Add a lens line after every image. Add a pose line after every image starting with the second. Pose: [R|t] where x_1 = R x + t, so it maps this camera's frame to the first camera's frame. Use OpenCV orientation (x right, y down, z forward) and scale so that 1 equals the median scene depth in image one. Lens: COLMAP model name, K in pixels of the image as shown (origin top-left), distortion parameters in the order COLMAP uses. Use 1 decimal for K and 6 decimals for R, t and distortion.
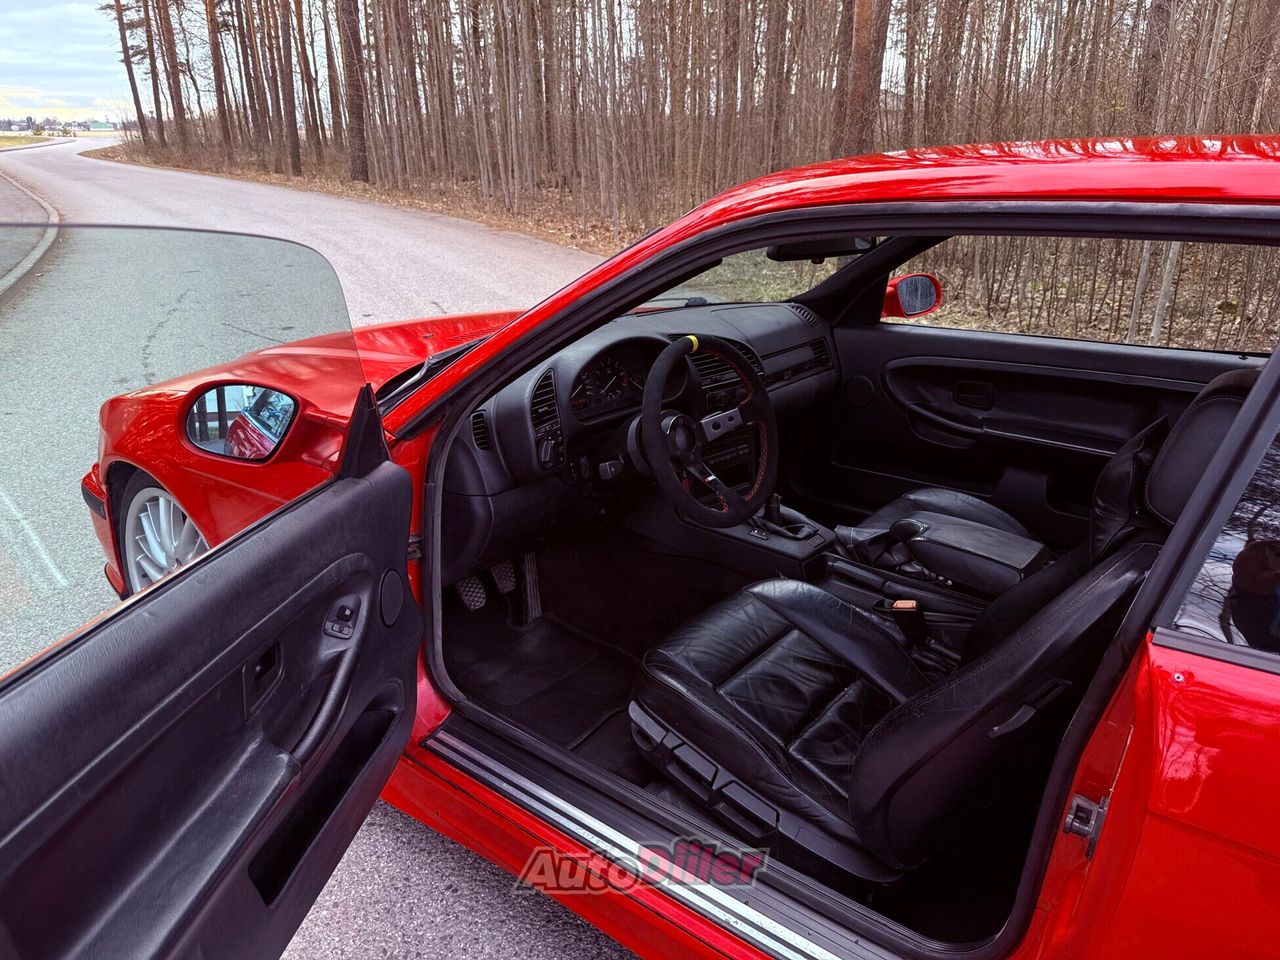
lens RADIAL K [[910.5, 0, 629.4], [0, 910.5, 483.5], [0, 0, 1]] dist [0.057158, -0.071434]
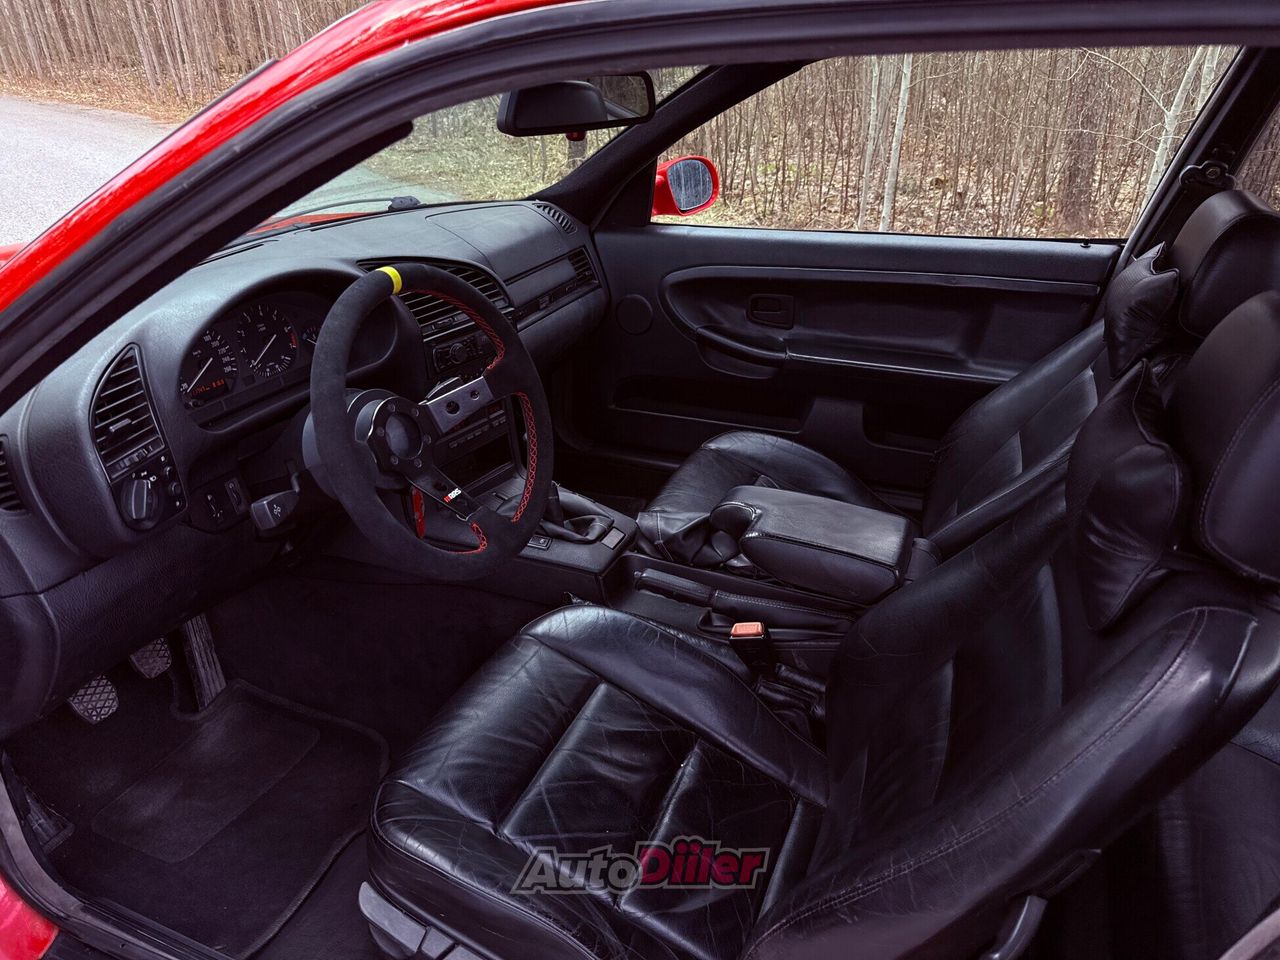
lens RADIAL K [[910.5, 0, 631.6], [0, 910.5, 490.8], [0, 0, 1]] dist [0.057158, -0.071434]
pose [[0.958212, -0.125052, 0.257278, 0.040067], [0.095325, 0.987568, 0.124987, -0.065188], [-0.269710, -0.095239, 0.958220, 0.314699]]
